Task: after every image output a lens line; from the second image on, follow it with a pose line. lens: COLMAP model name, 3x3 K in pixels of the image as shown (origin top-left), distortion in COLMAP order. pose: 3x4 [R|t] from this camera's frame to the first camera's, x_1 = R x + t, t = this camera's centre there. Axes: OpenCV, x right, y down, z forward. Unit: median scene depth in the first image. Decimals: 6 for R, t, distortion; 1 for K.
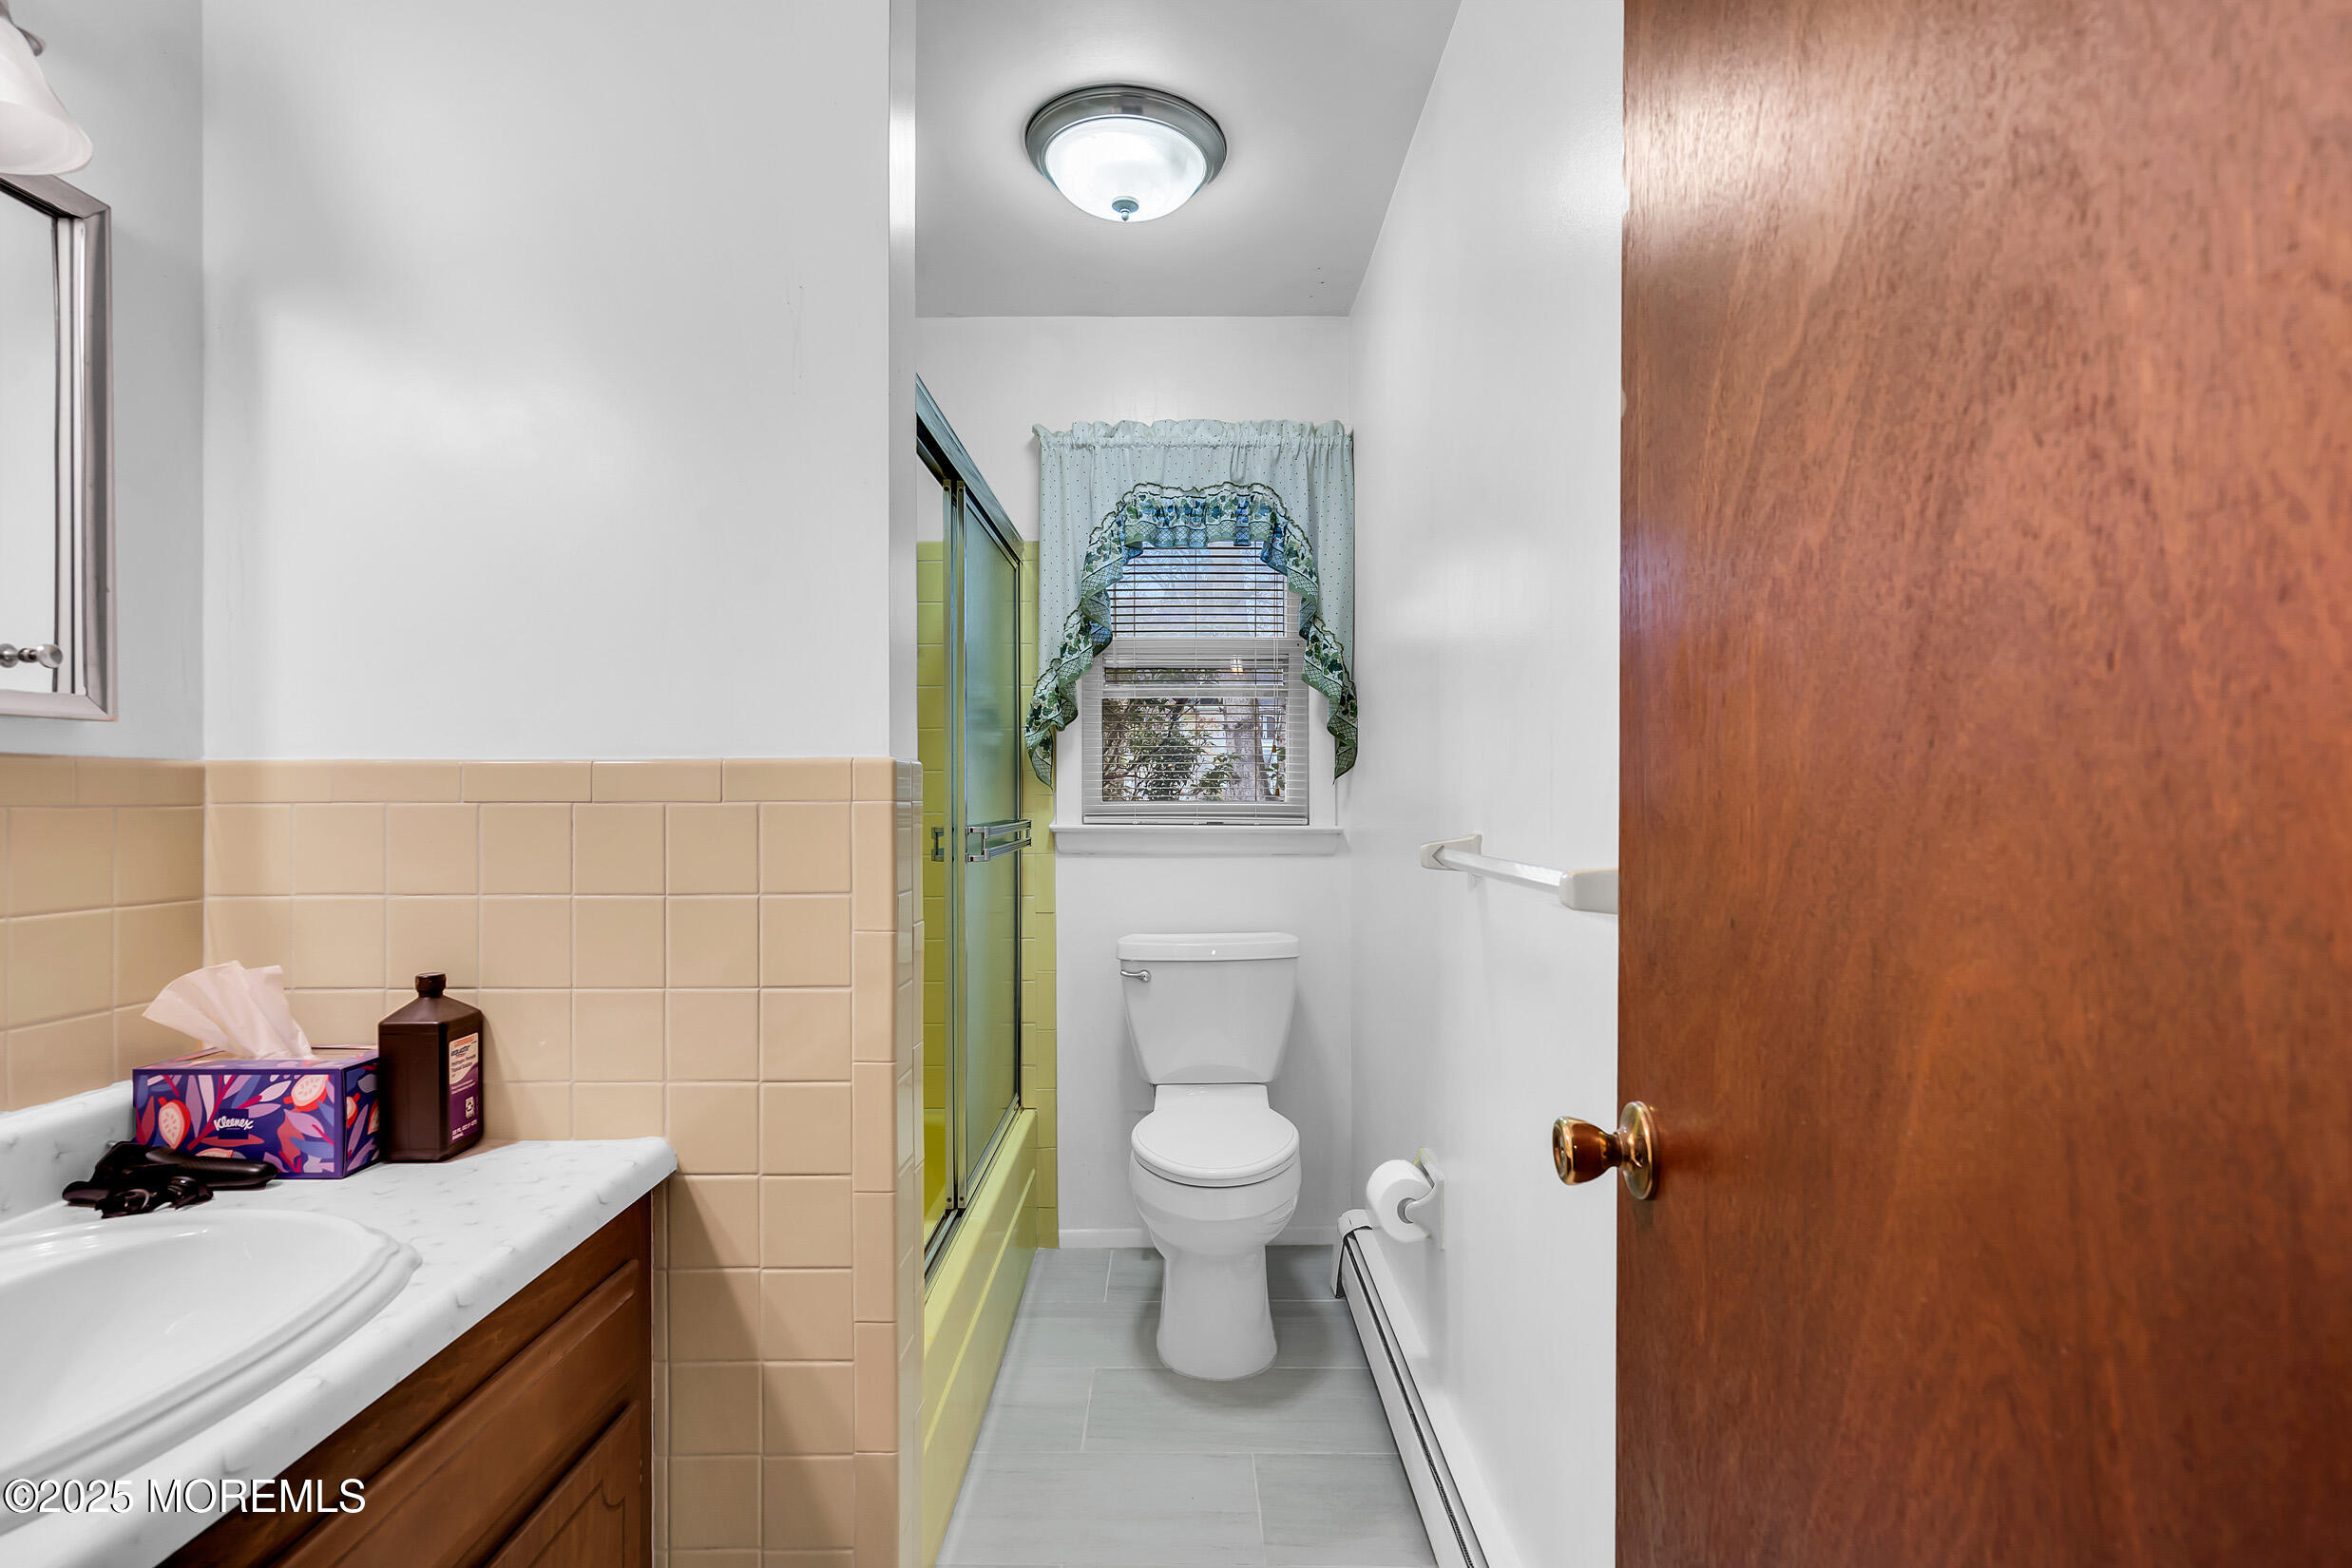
lens RADIAL K [[1157.4, 0, 1172.5], [0, 1157.4, 790.1], [0, 0, 1]] dist [0.001584, 0.000657]
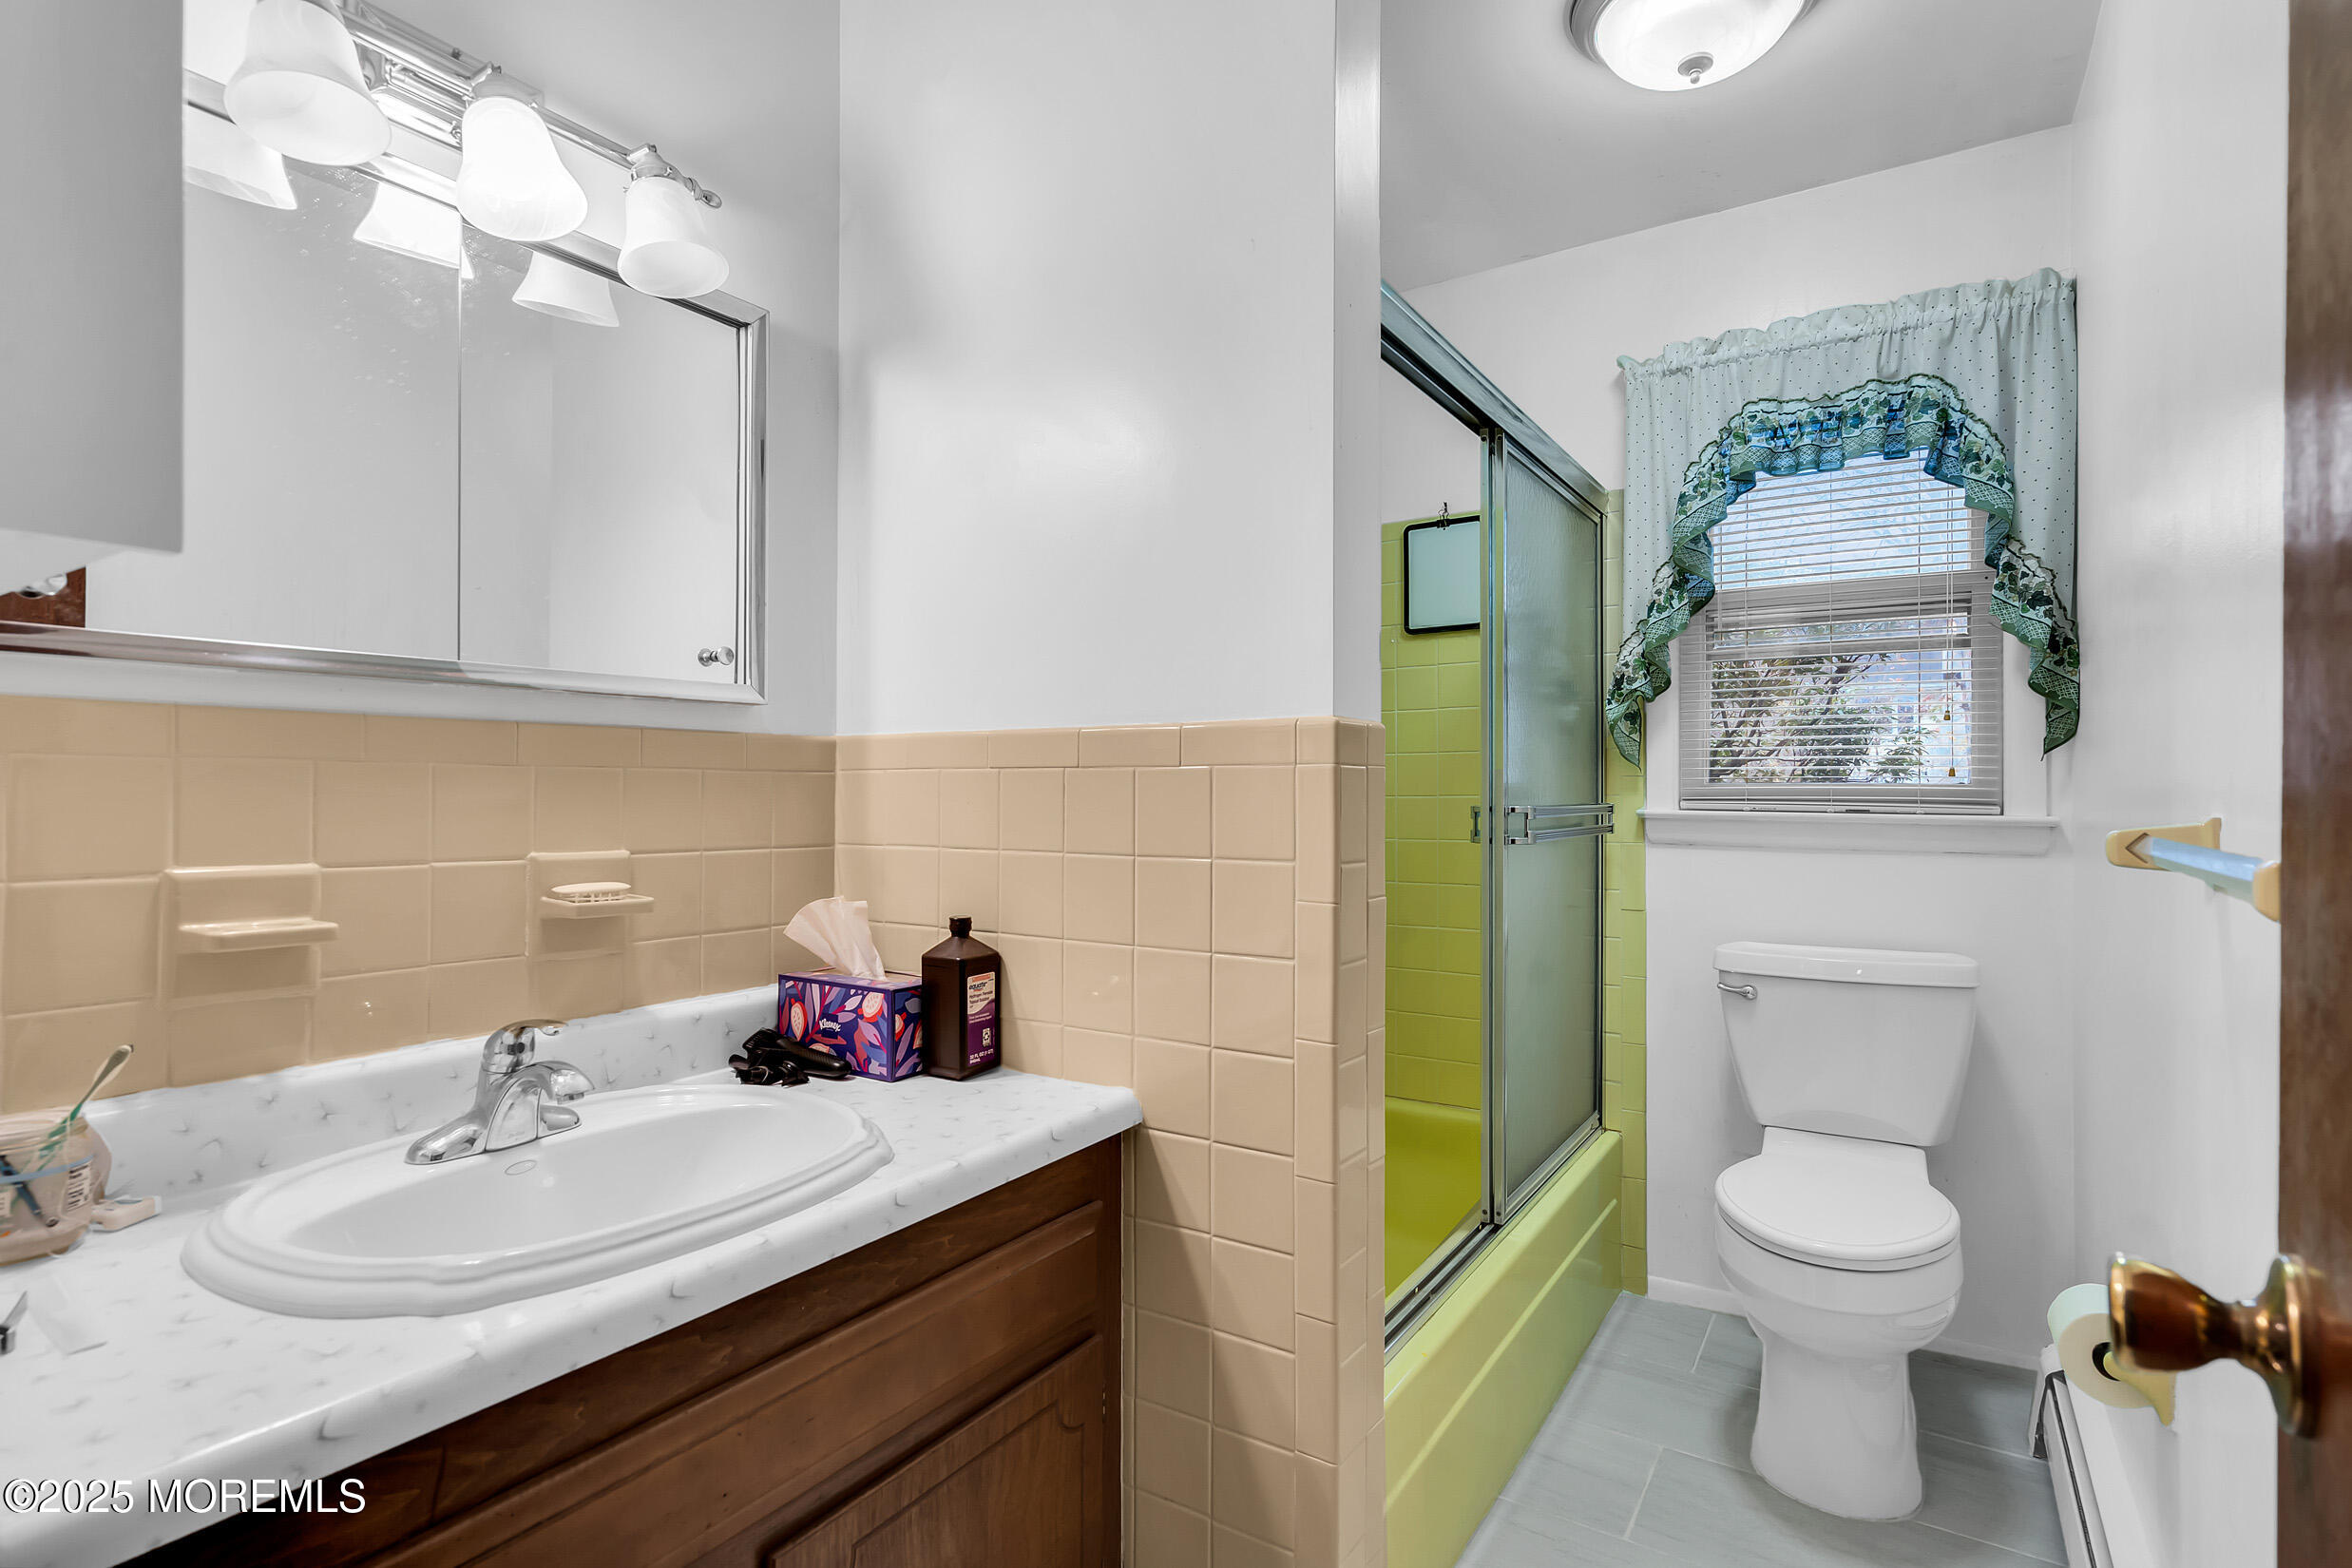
lens RADIAL K [[1157.4, 0, 1174.6], [0, 1157.4, 783.6], [0, 0, 1]] dist [0.001584, 0.000657]
pose [[0.835721, 0.000807, -0.549154, 0.136220], [-0.003472, 0.999987, -0.003814, 0.024215], [0.549144, 0.005094, 0.835712, 0.124691]]
